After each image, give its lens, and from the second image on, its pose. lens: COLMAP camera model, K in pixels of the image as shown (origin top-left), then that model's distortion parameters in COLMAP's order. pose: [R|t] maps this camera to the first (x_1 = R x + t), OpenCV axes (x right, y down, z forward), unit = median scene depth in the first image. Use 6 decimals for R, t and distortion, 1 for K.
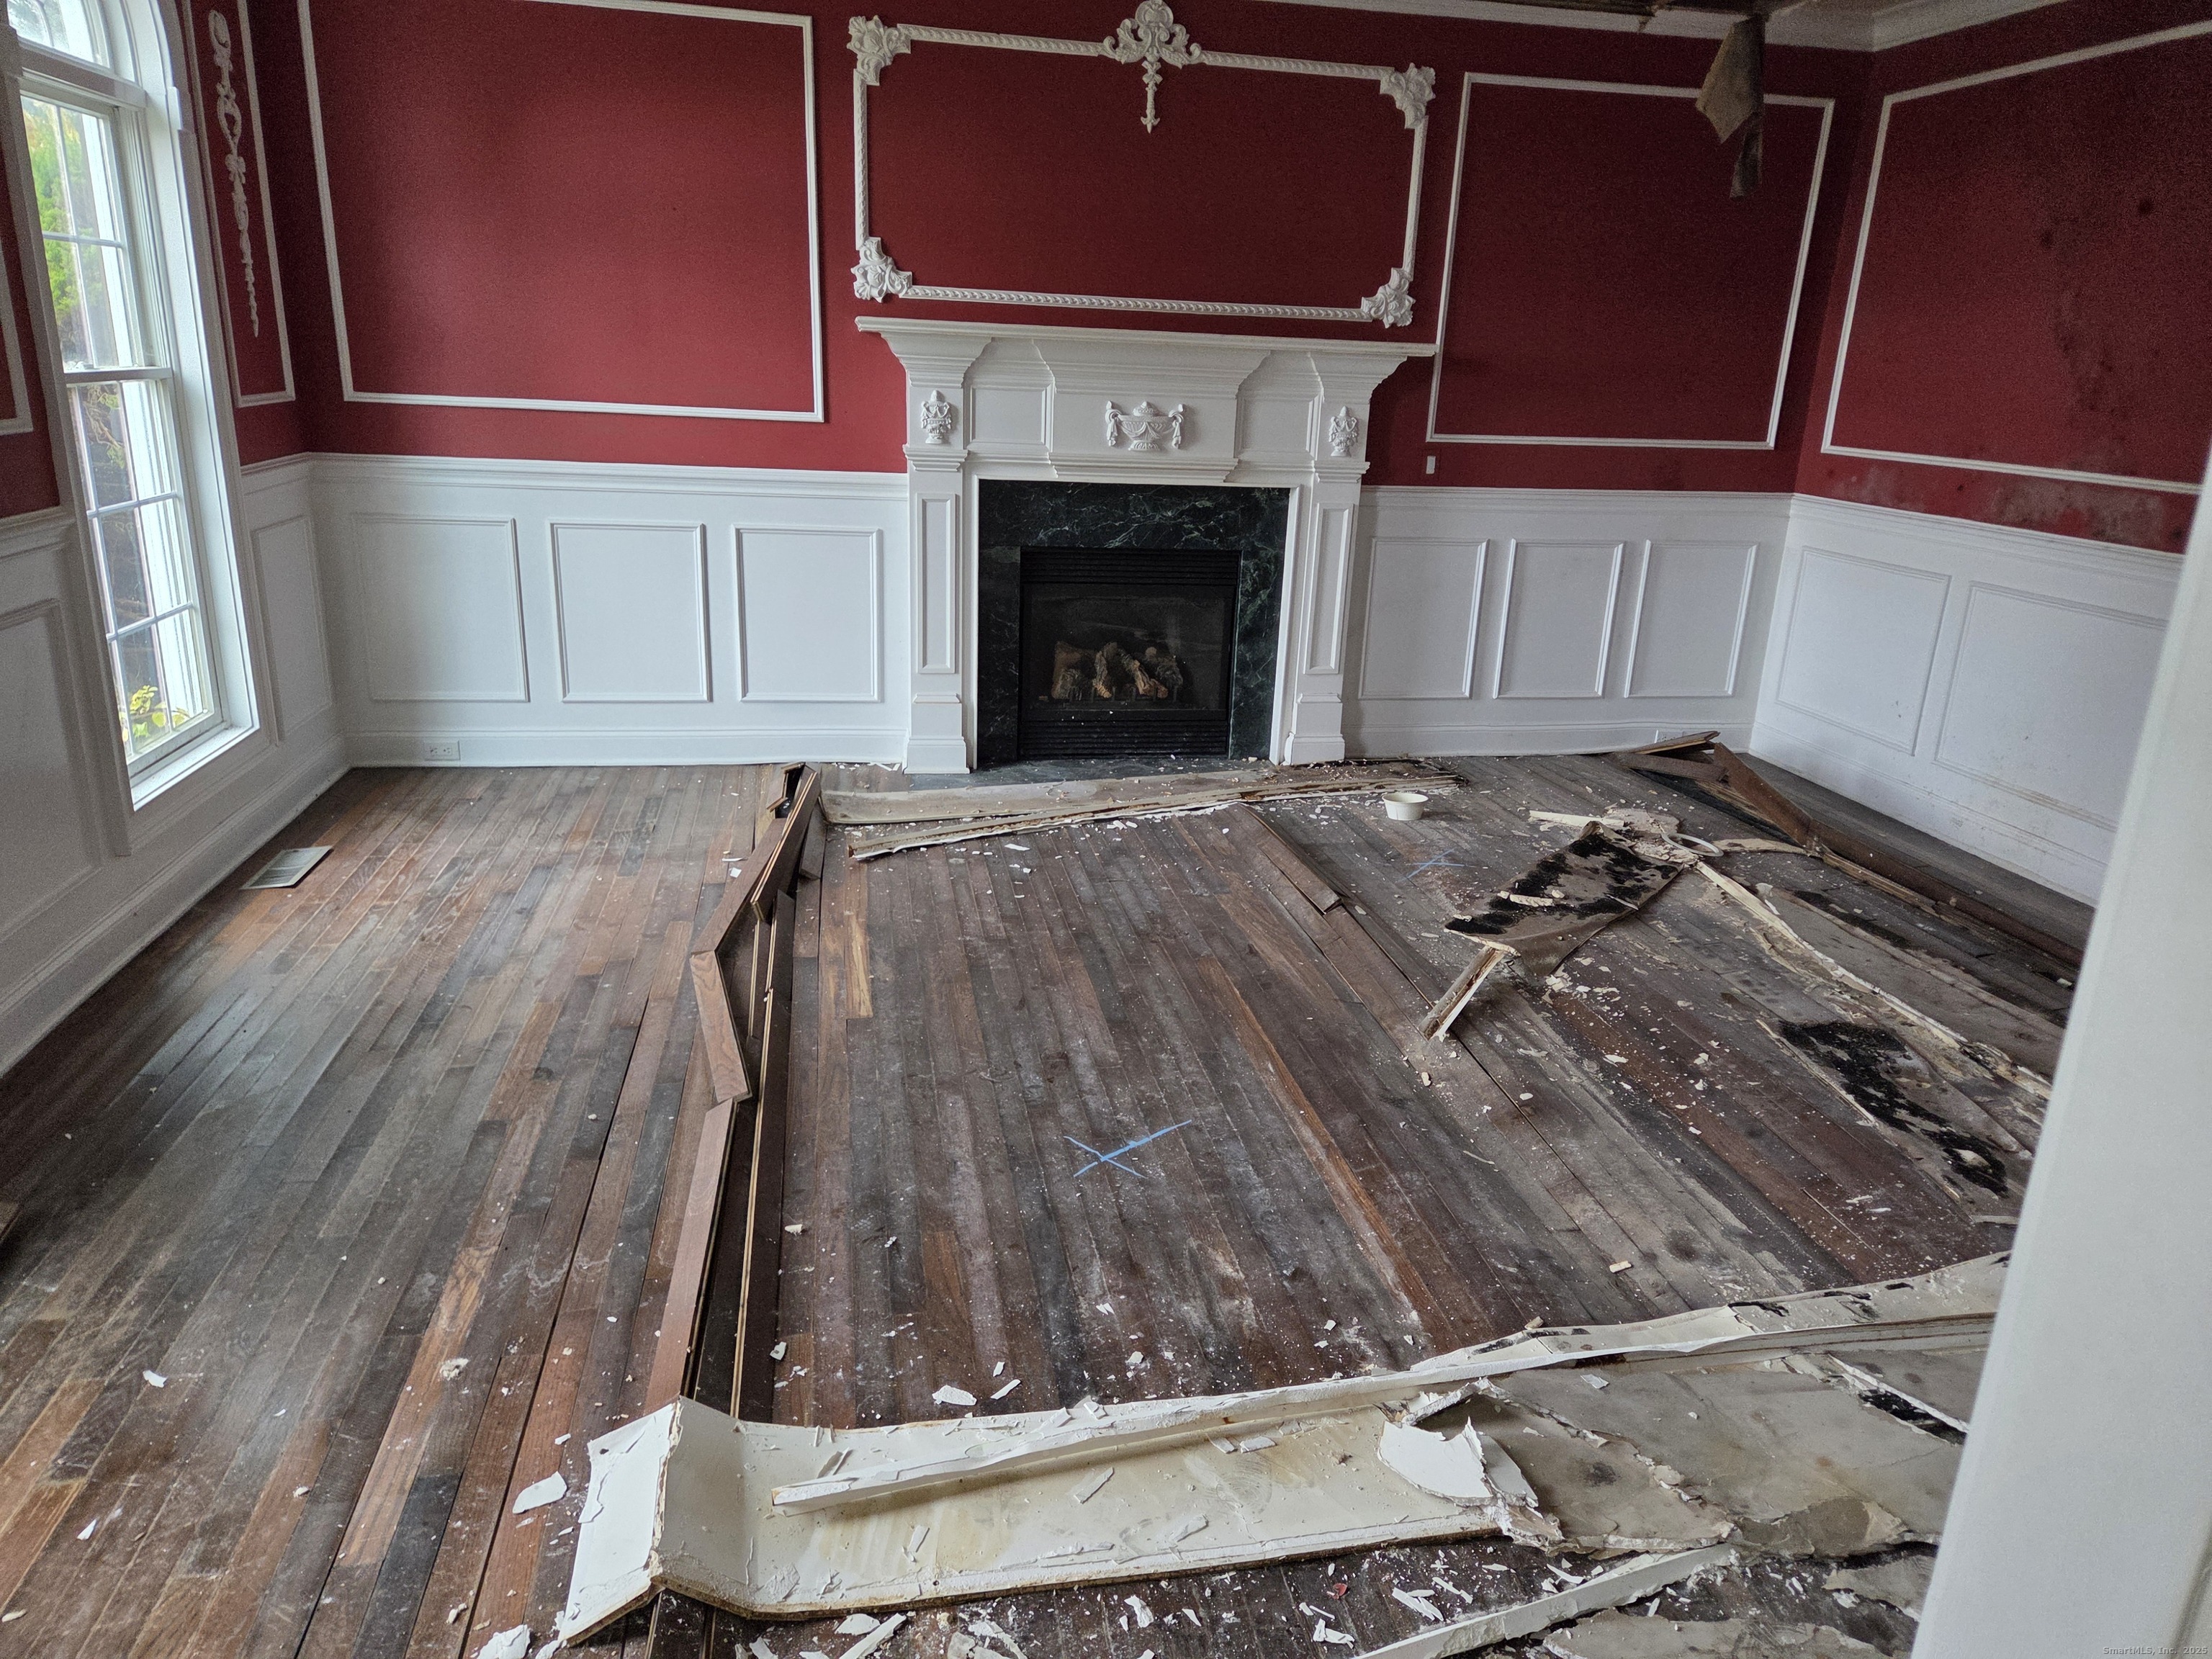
lens RADIAL K [[1469.7, 0, 1114.0], [0, 1469.7, 814.3], [0, 0, 1]] dist [0.091323, -0.089865]
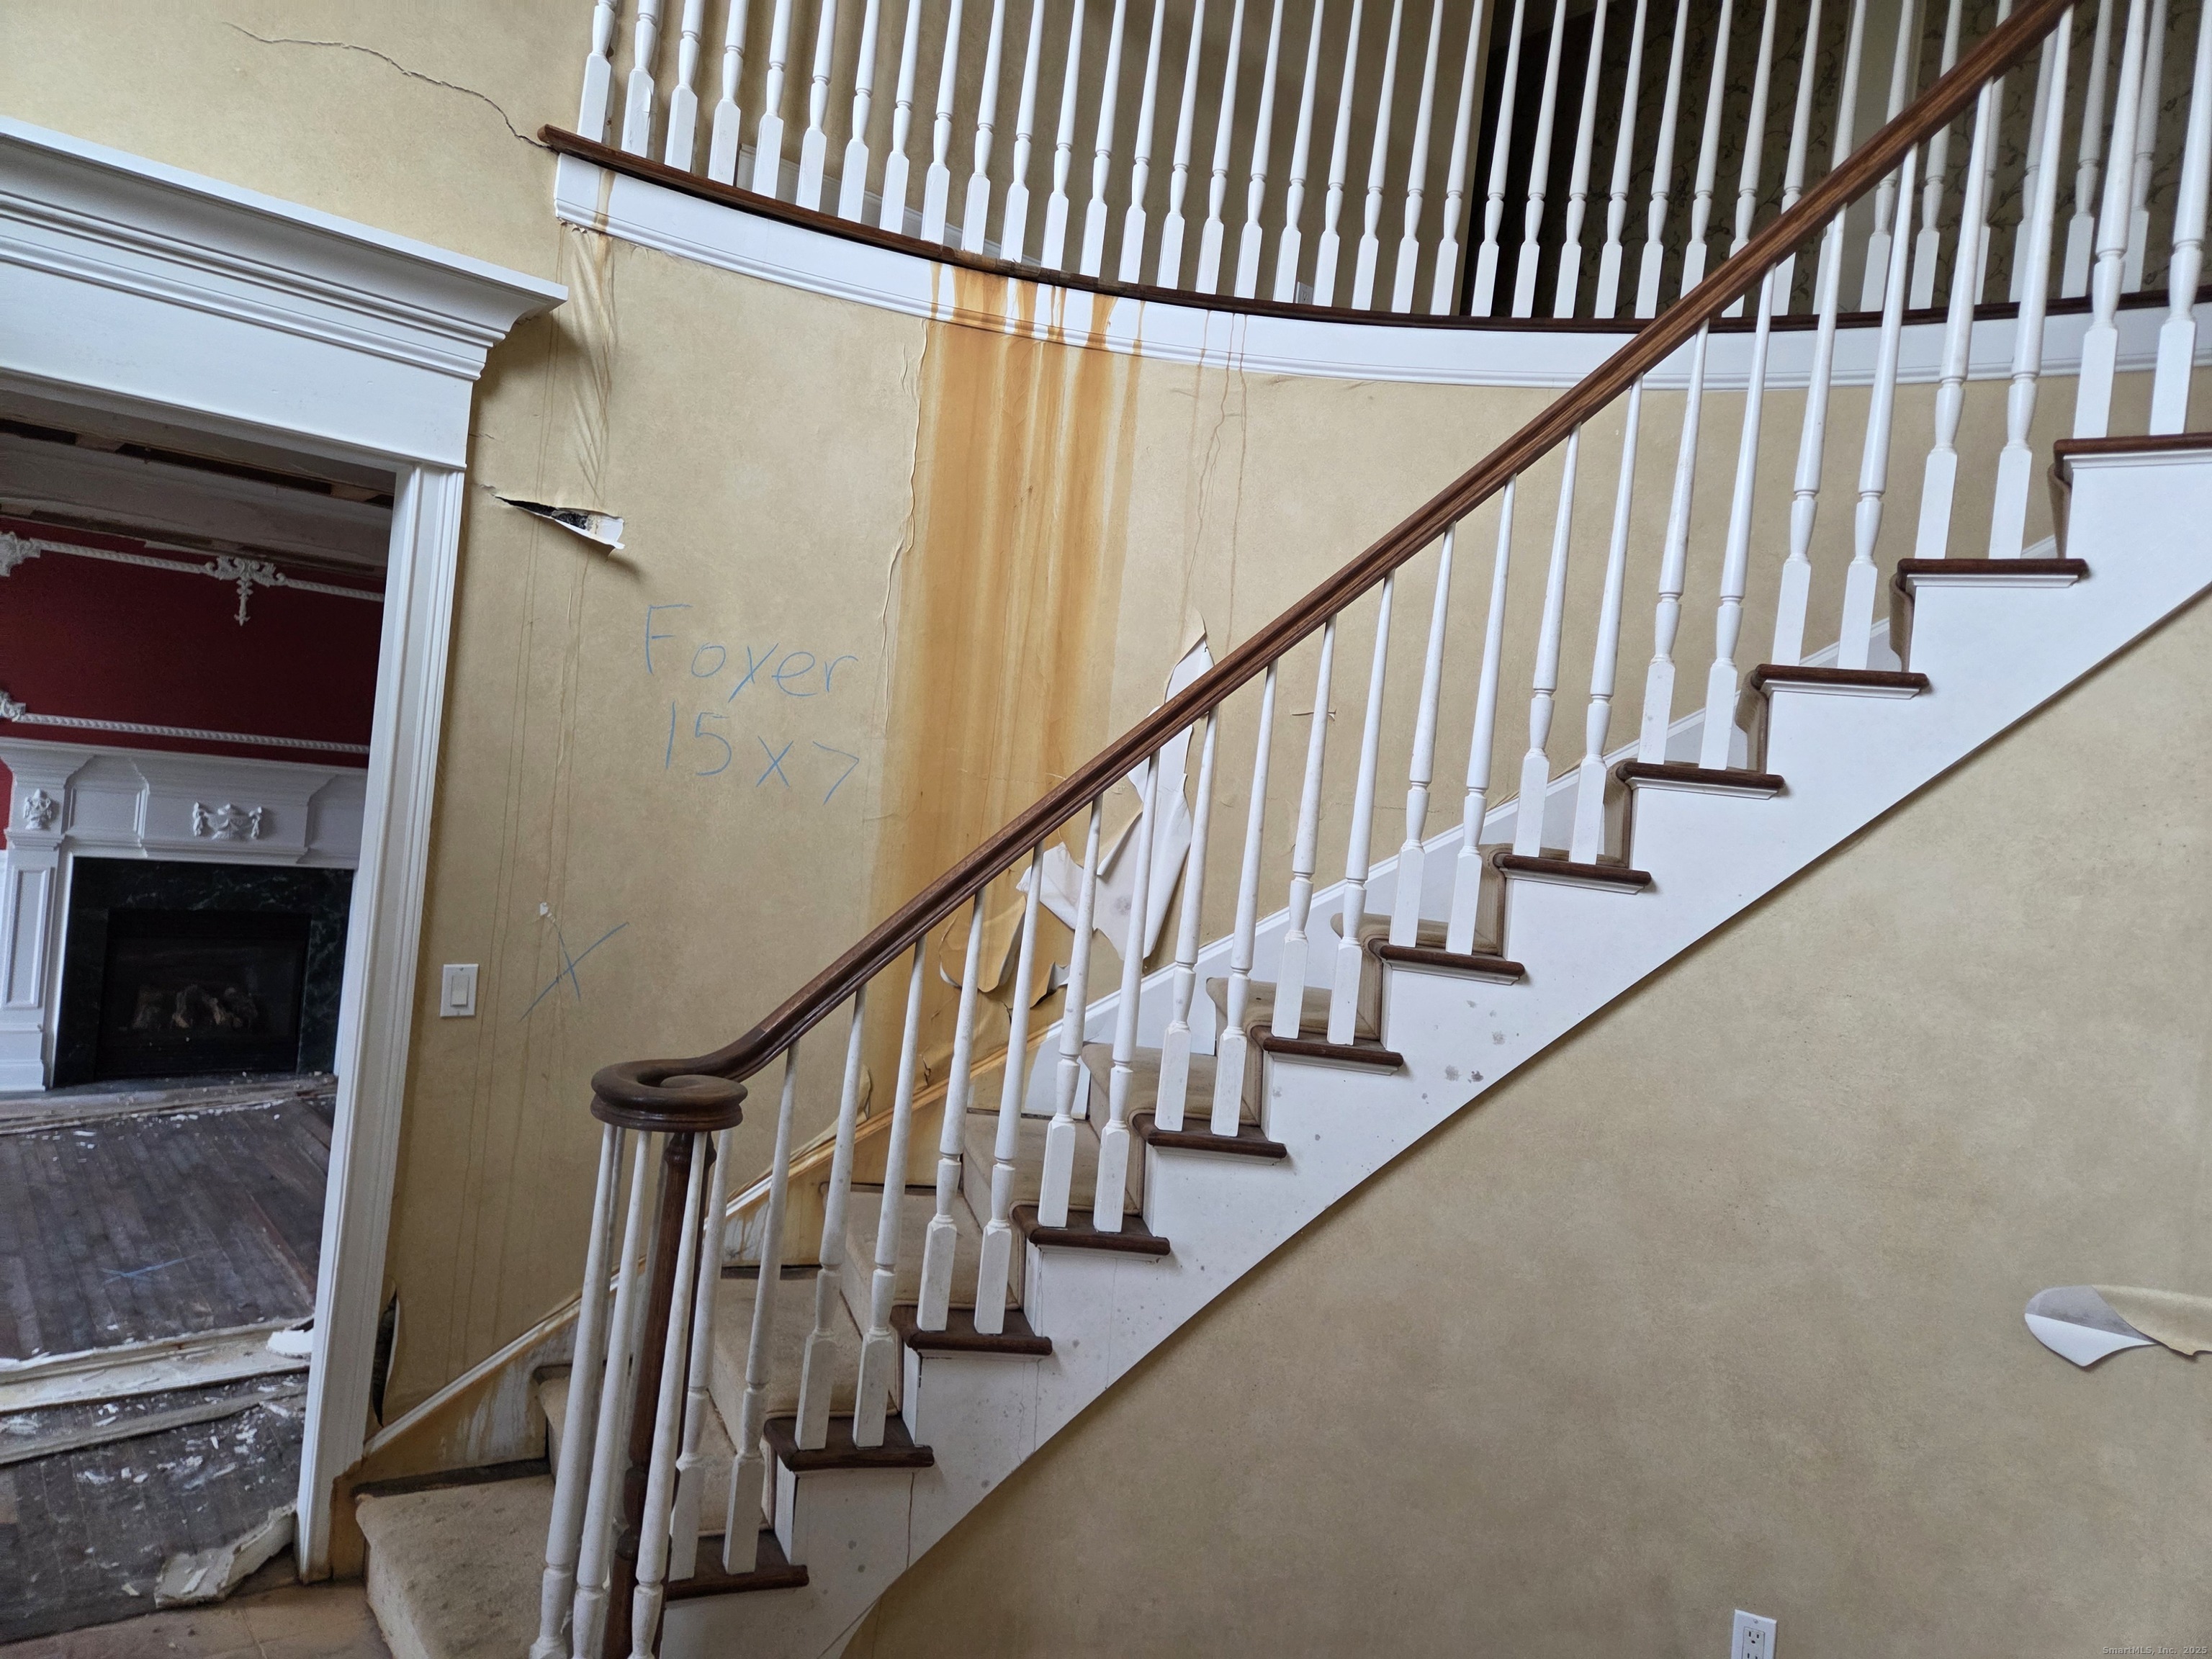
lens RADIAL K [[1469.7, 0, 1114.0], [0, 1469.7, 814.3], [0, 0, 1]] dist [0.091323, -0.089865]
pose [[0.873824, 0.043752, 0.484269, 0.066699], [0.082345, 0.968243, -0.236061, 0.126520], [-0.479218, 0.246153, 0.842472, -0.569259]]
